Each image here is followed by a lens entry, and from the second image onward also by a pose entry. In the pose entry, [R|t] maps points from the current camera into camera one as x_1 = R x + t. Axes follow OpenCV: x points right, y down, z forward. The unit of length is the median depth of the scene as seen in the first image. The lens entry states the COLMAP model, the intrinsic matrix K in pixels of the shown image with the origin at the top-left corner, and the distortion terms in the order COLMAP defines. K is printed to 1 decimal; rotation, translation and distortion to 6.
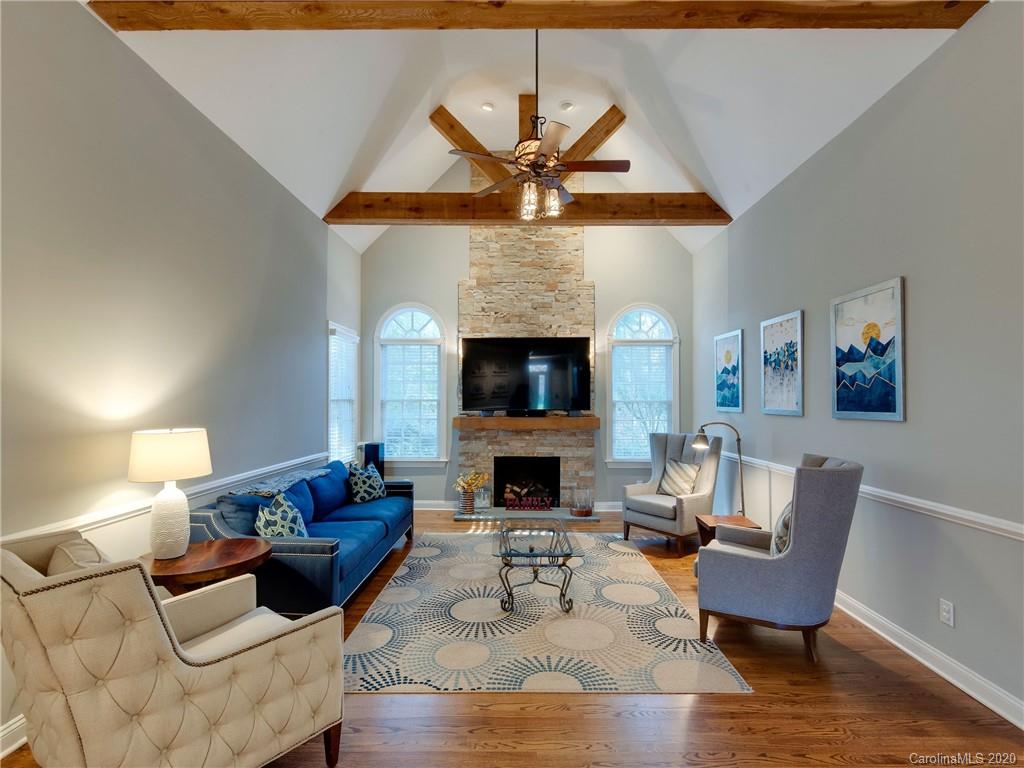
lens RADIAL K [[530.8, 0, 505.3], [0, 530.8, 396.5], [0, 0, 1]] dist [0.000743, 0.000049]
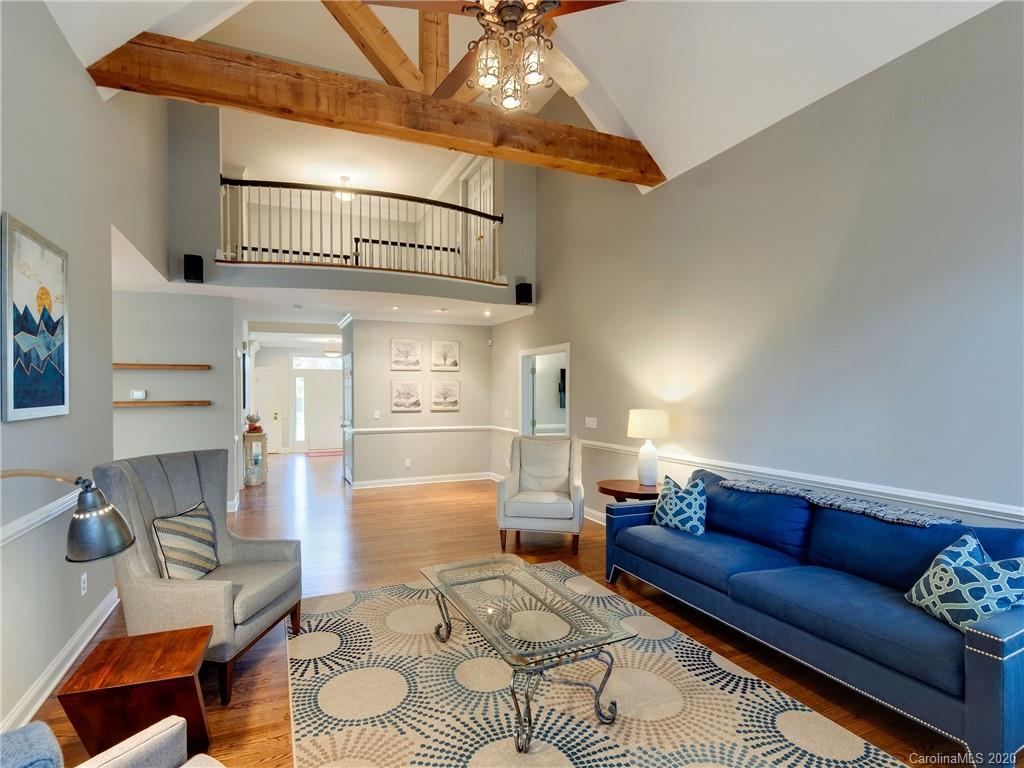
lens RADIAL K [[530.8, 0, 505.3], [0, 530.8, 396.5], [0, 0, 1]] dist [0.000743, 0.000049]
pose [[-0.905481, 0.001812, -0.424383, 0.212425], [0.000636, 0.999996, 0.002913, 0.007361], [0.424387, 0.002368, -0.905478, 1.000090]]
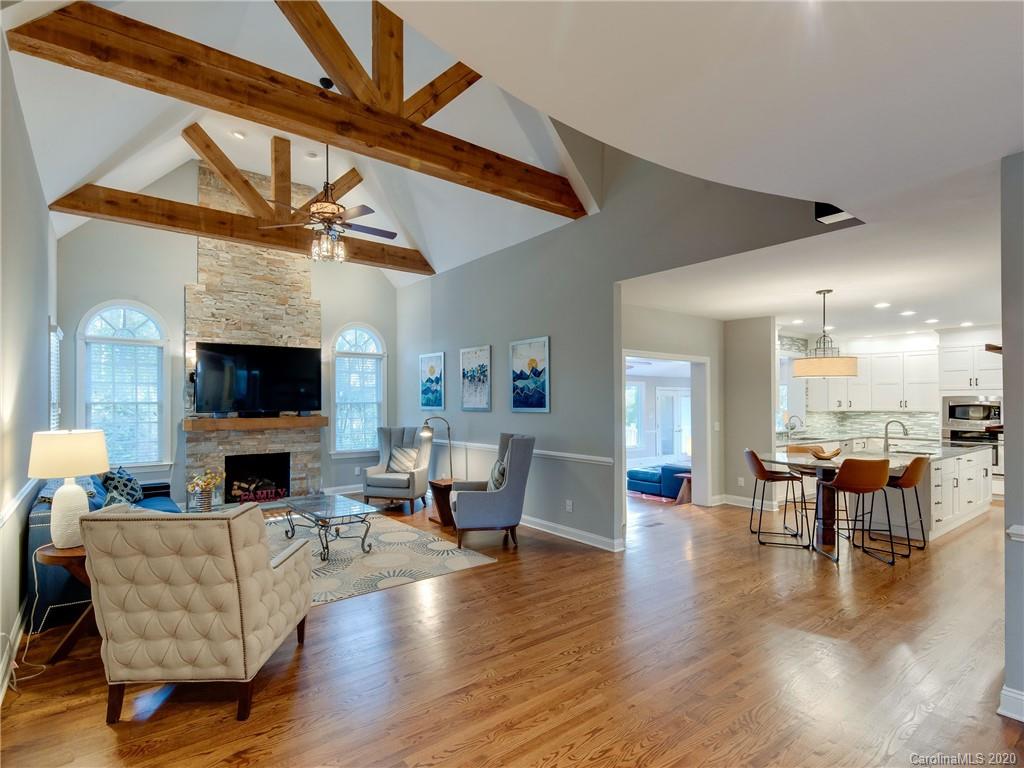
lens RADIAL K [[530.8, 0, 505.3], [0, 530.8, 396.5], [0, 0, 1]] dist [0.000743, 0.000049]
pose [[0.775700, 0.002246, 0.631098, -0.267197], [-0.000577, 0.999996, -0.002849, -0.002225], [-0.631102, 0.001846, 0.775698, -0.175183]]
